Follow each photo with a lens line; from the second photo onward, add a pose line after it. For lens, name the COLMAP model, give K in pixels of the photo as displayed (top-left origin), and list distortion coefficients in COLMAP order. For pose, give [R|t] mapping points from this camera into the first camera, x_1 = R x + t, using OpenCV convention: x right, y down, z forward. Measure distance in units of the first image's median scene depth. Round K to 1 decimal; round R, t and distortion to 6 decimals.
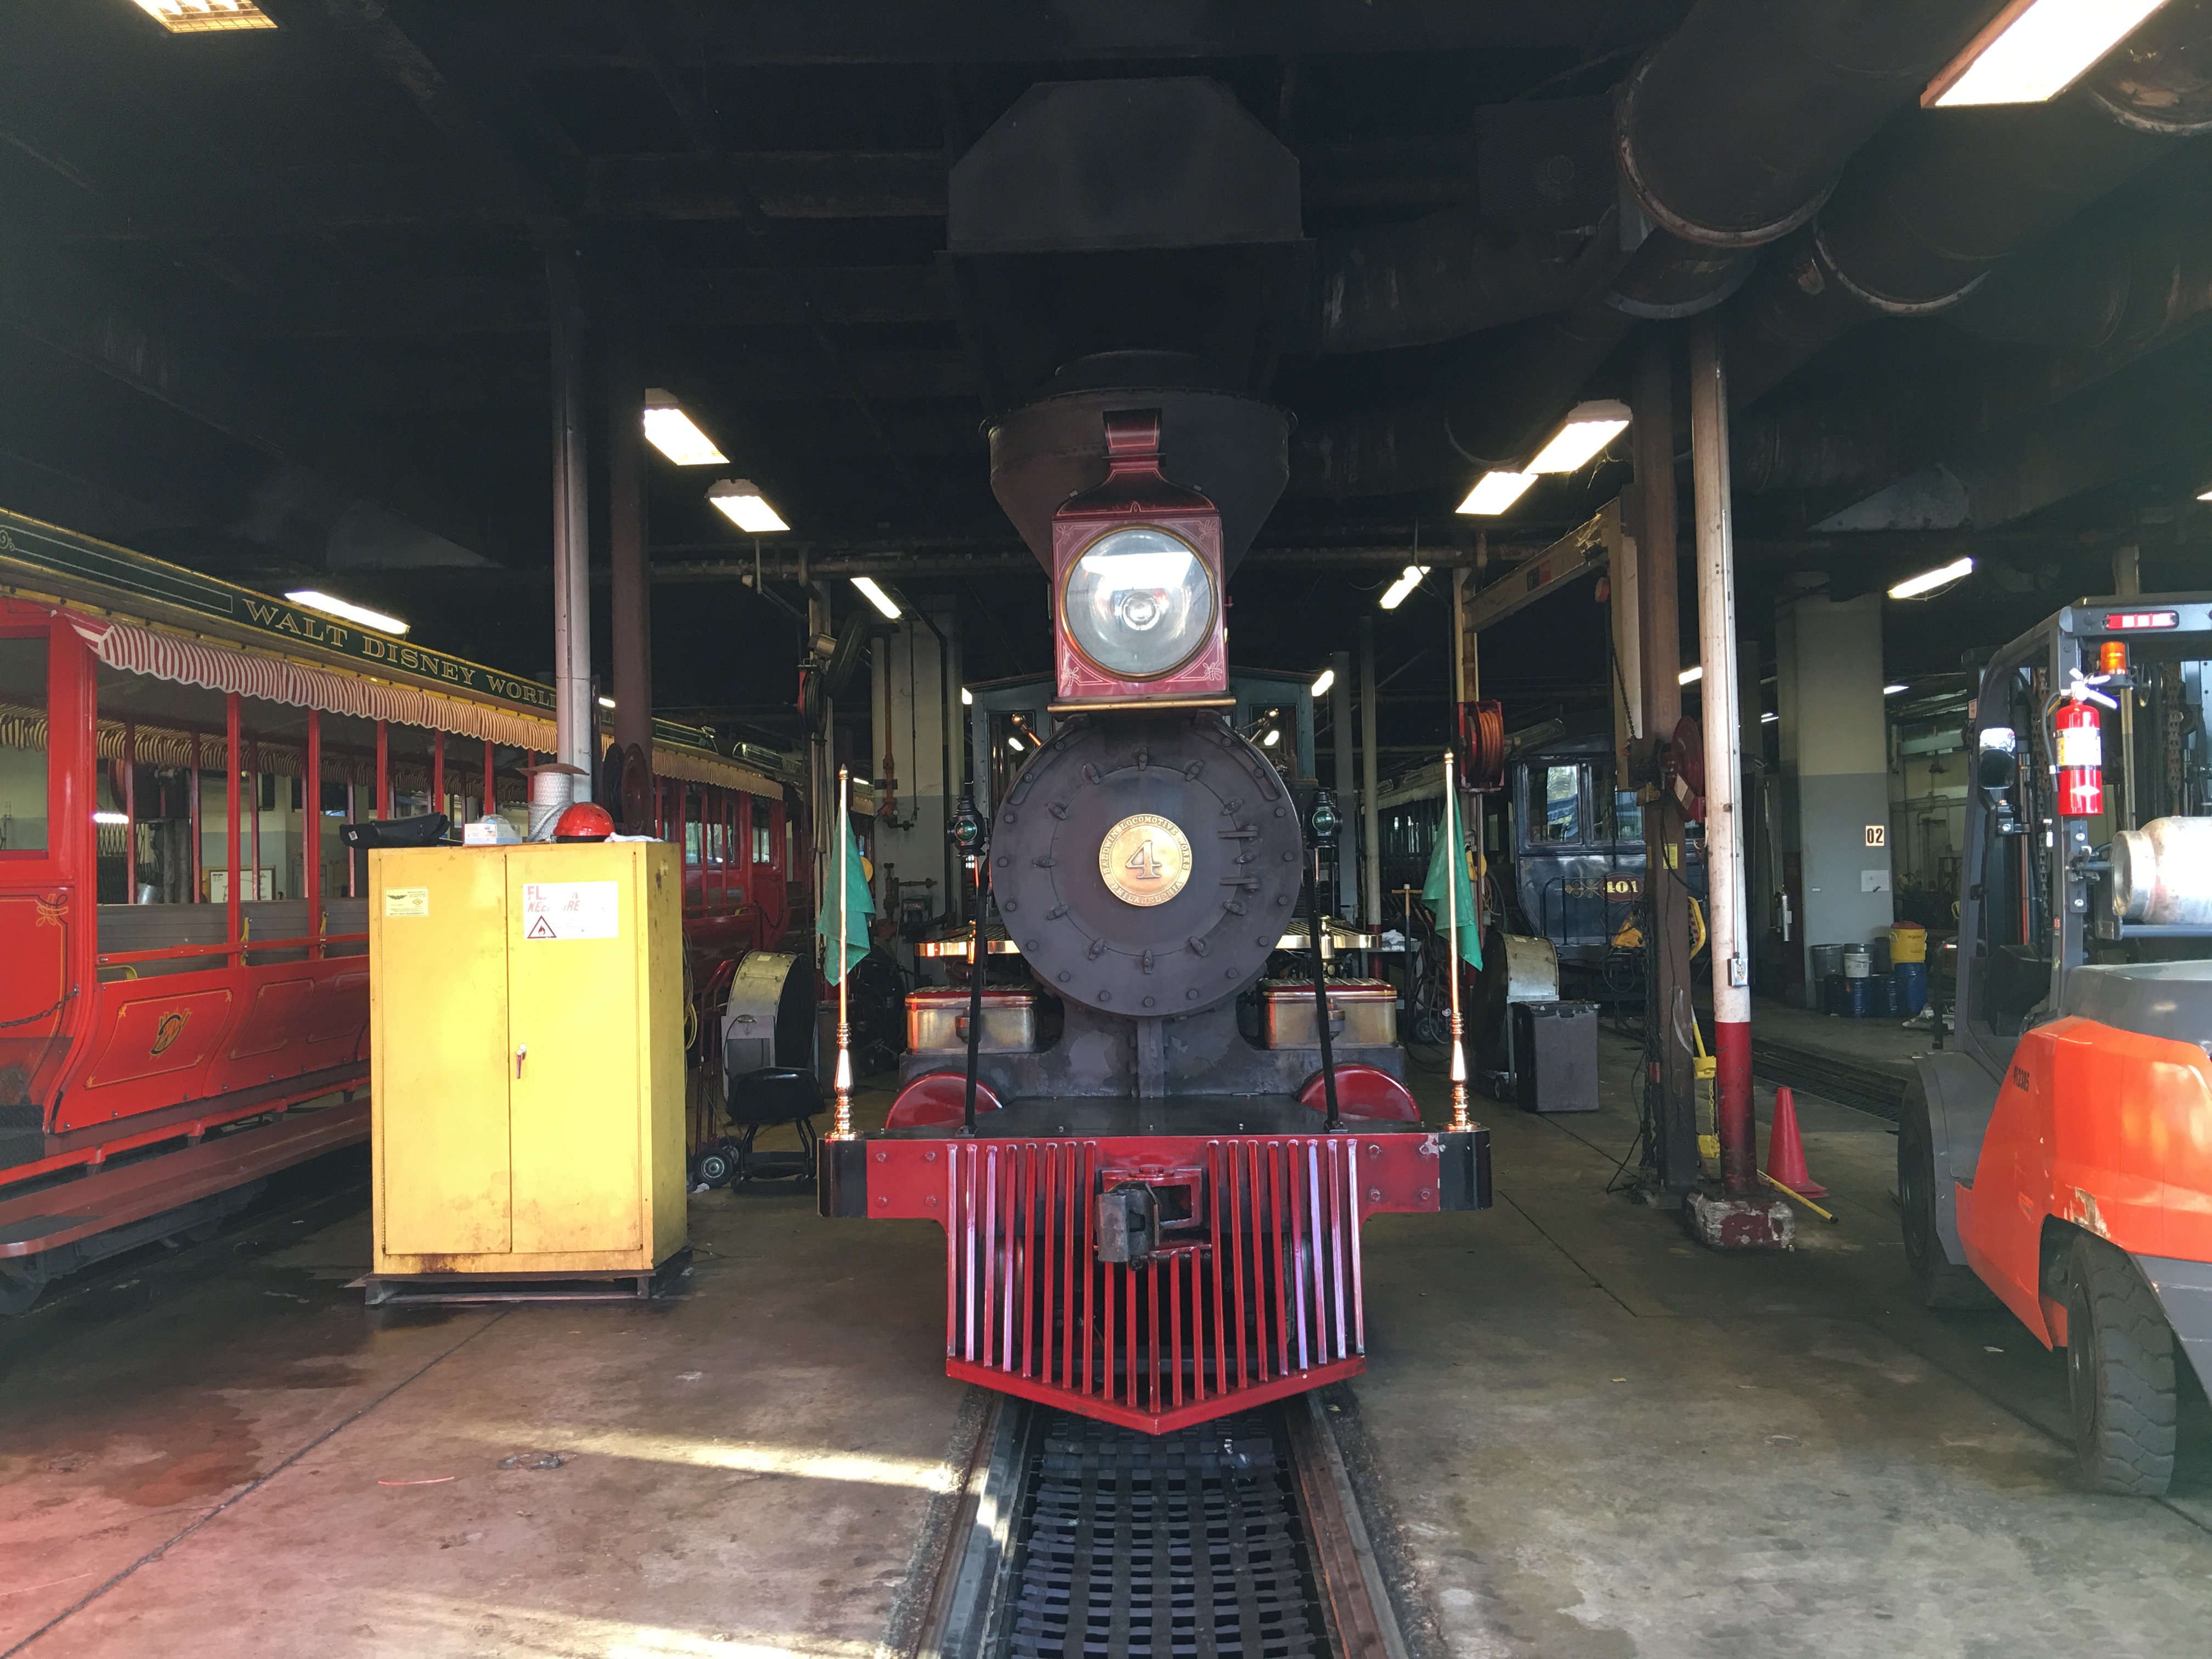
lens RADIAL K [[1870.9, 0, 1106.0], [0, 1870.9, 829.5], [0, 0, 1]] dist [0.082976, -0.146194]
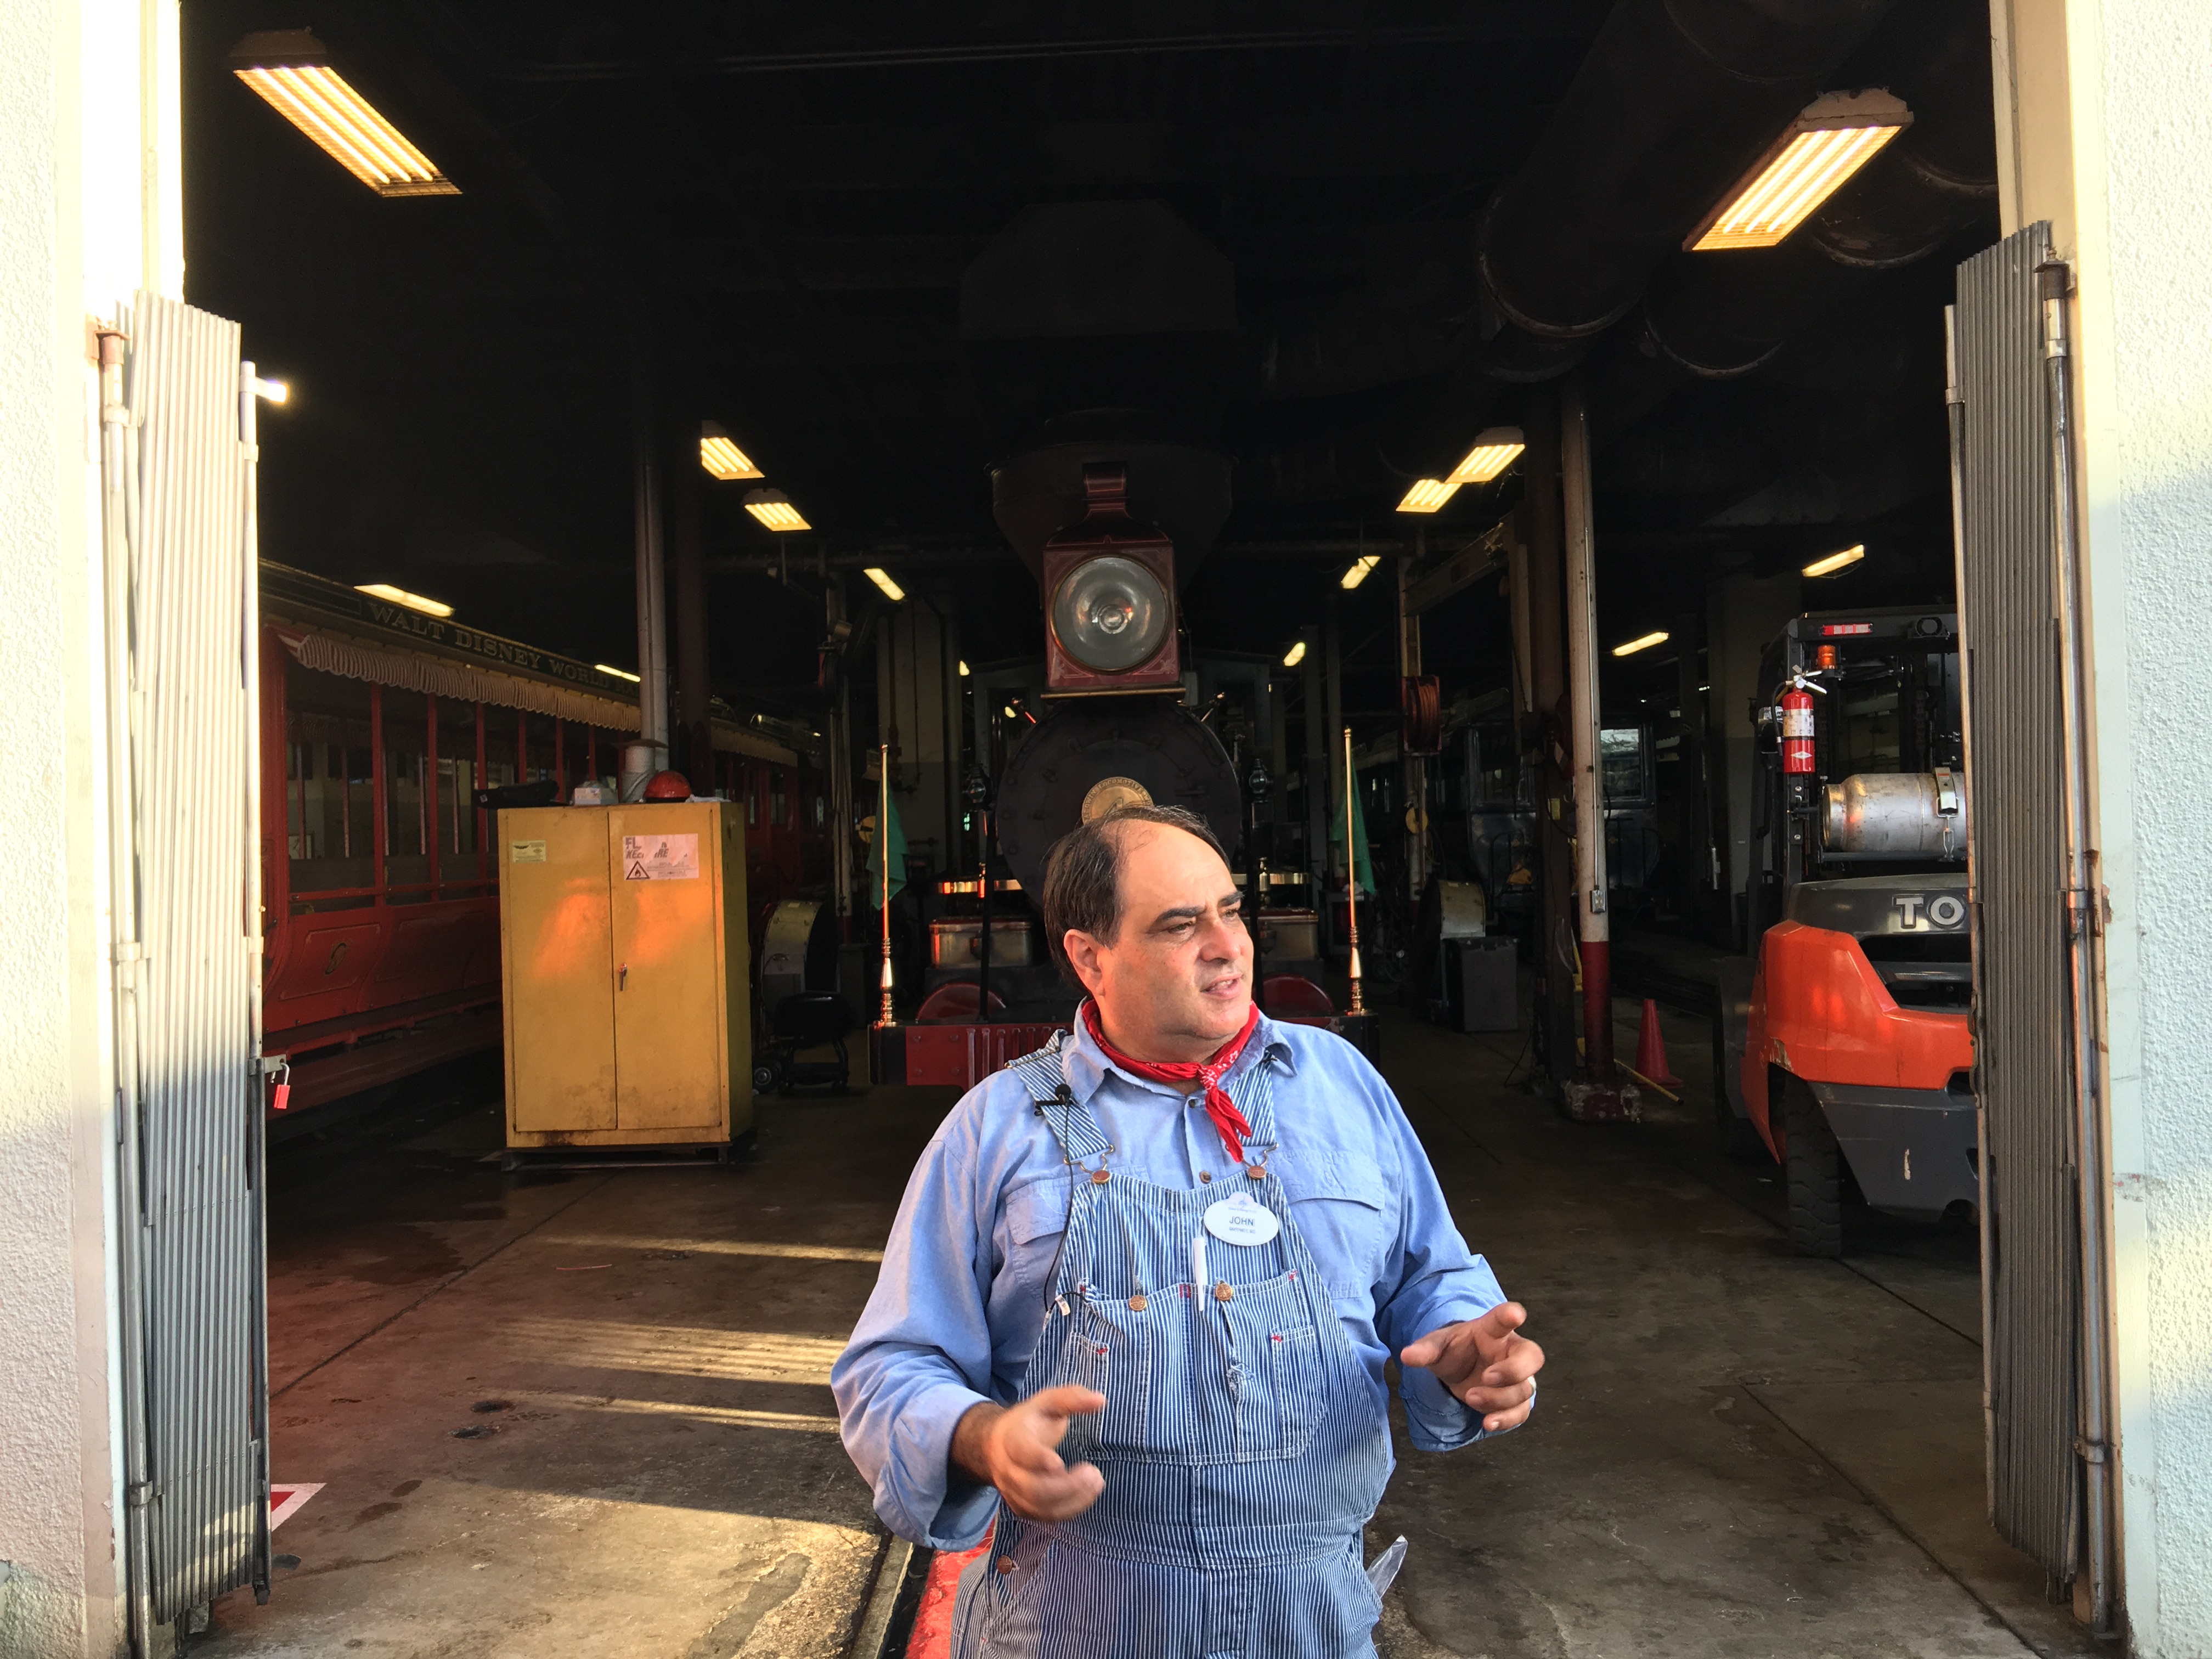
lens RADIAL K [[1870.9, 0, 1106.0], [0, 1870.9, 829.5], [0, 0, 1]] dist [0.082976, -0.146194]
pose [[0.999967, -0.006699, 0.004649, 0.006164], [0.006608, 0.999791, 0.019344, 0.002587], [-0.004778, -0.019313, 0.999802, -0.250667]]
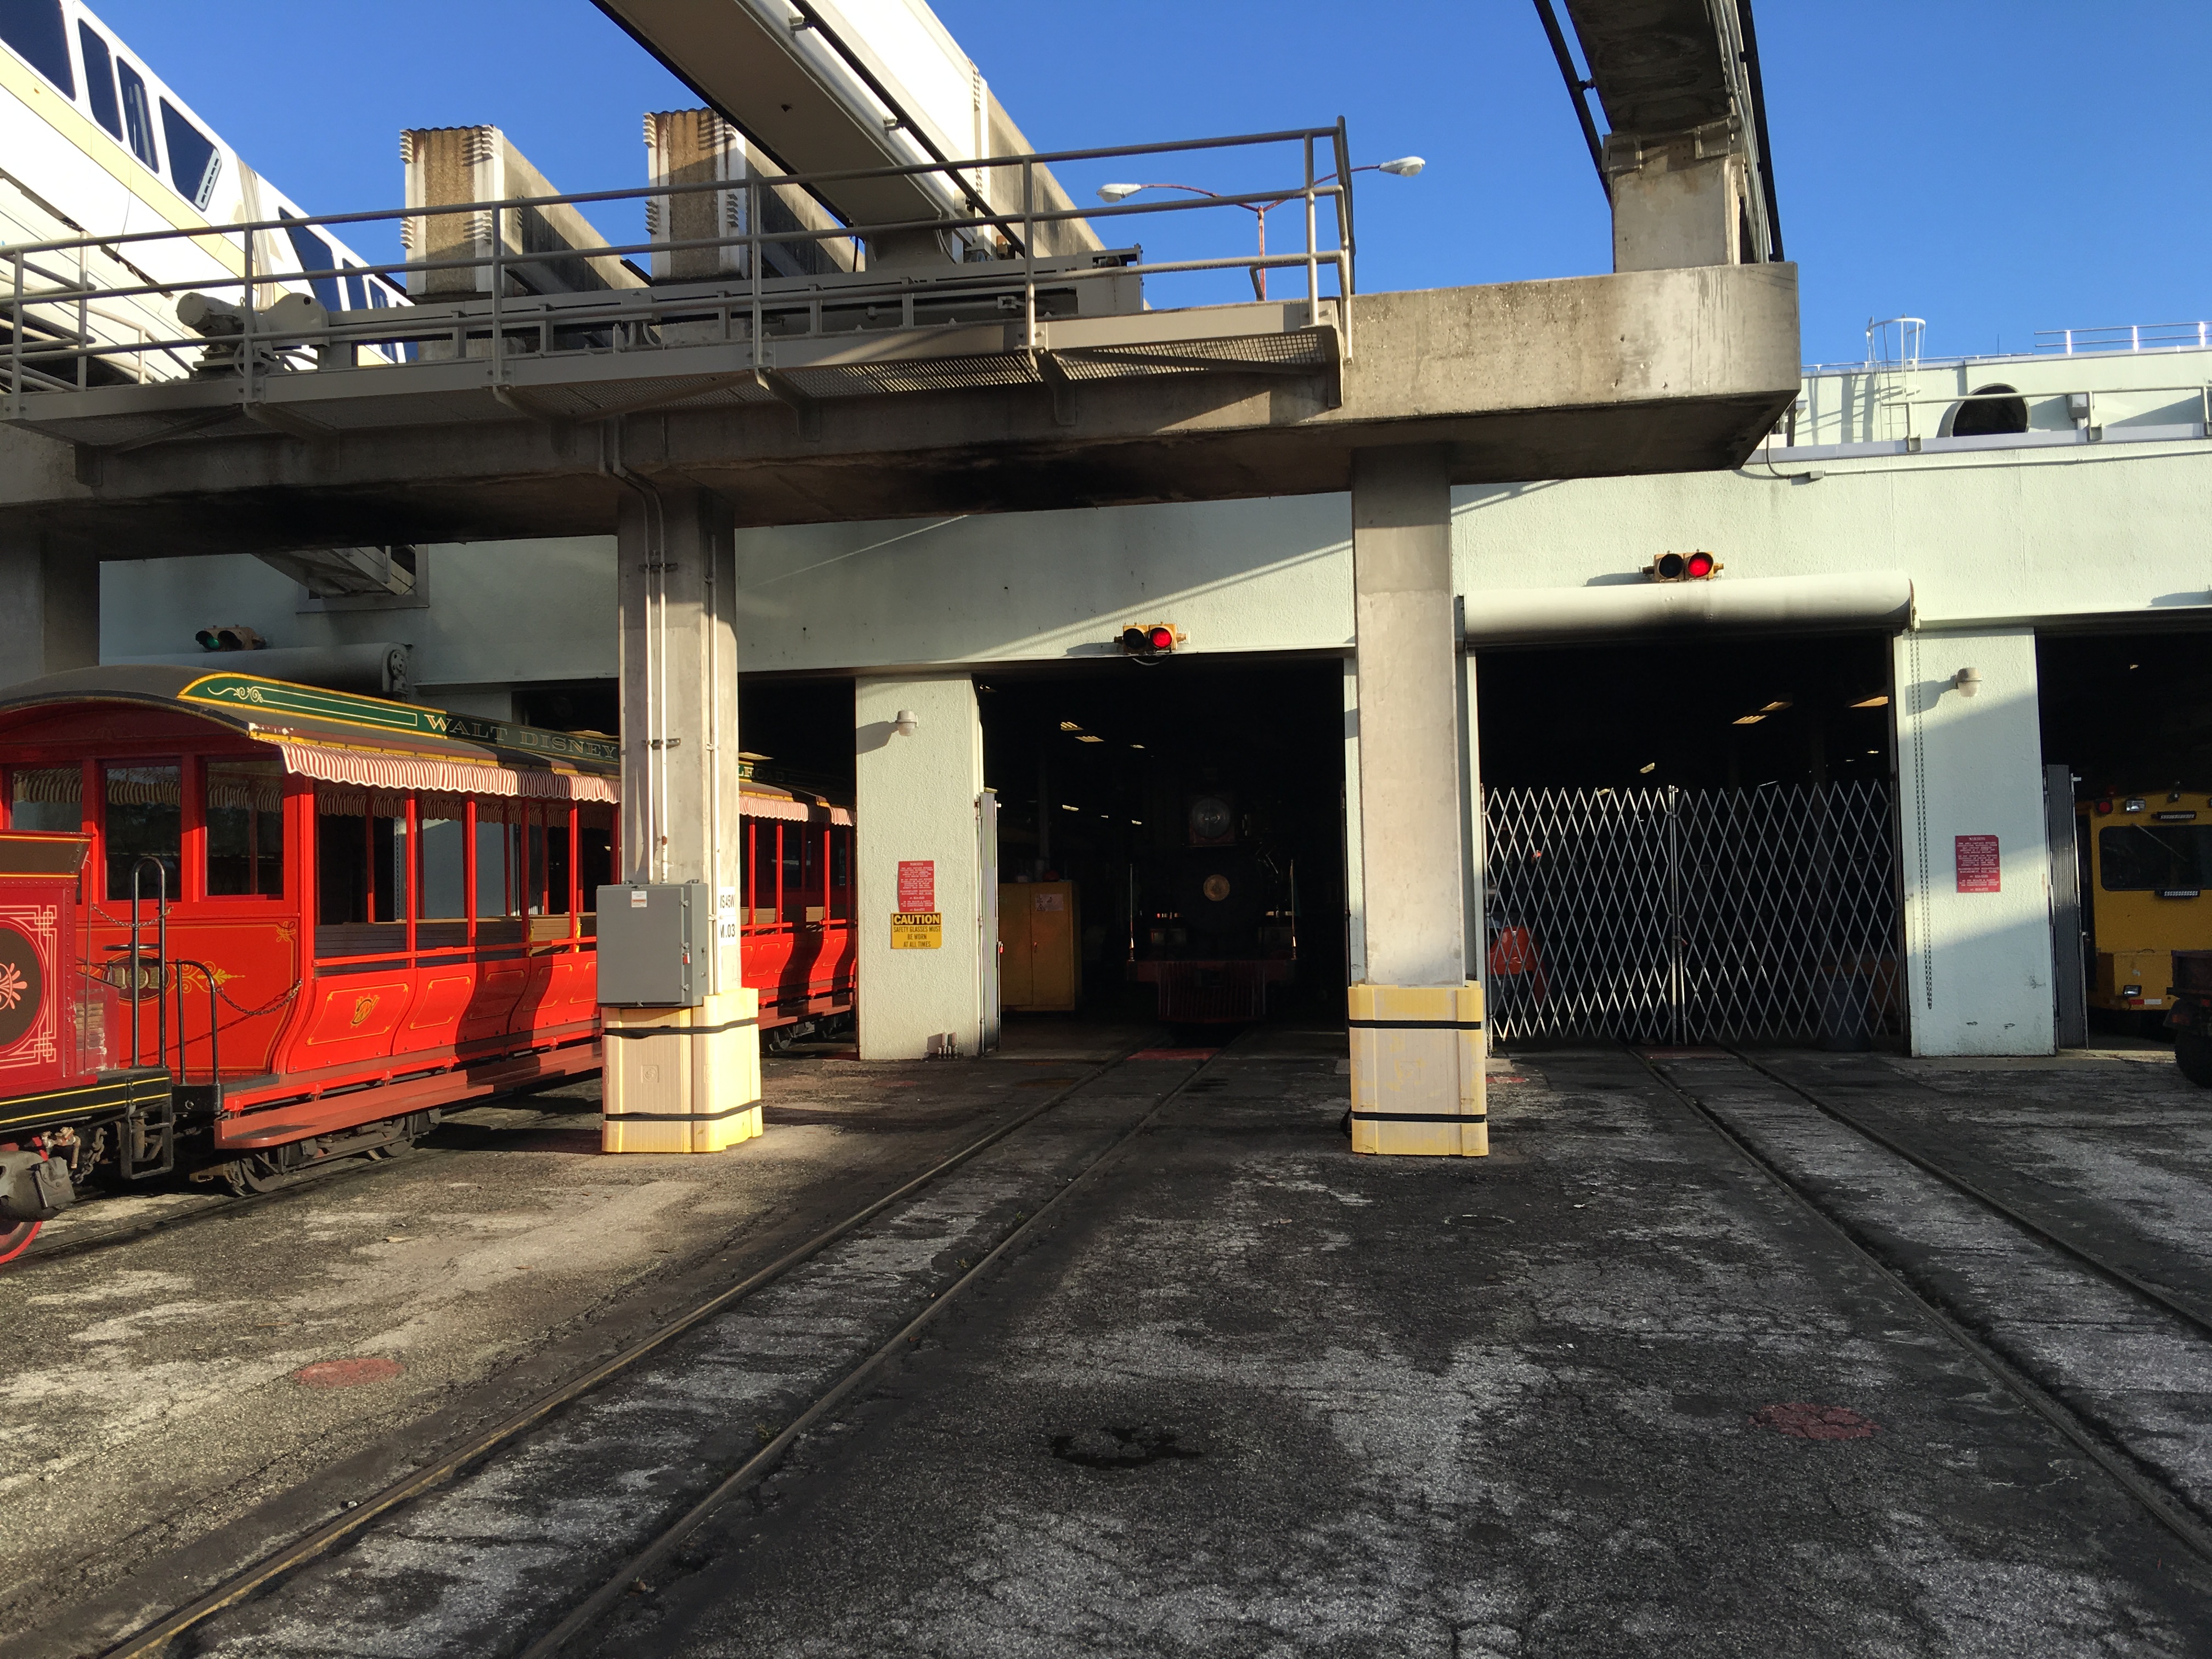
lens RADIAL K [[1870.9, 0, 1106.0], [0, 1870.9, 829.5], [0, 0, 1]] dist [0.082976, -0.146194]
pose [[0.989304, -0.003111, -0.145838, 0.294079], [0.001866, 0.999961, -0.008675, -0.056636], [0.145859, 0.008310, 0.989270, -2.243284]]
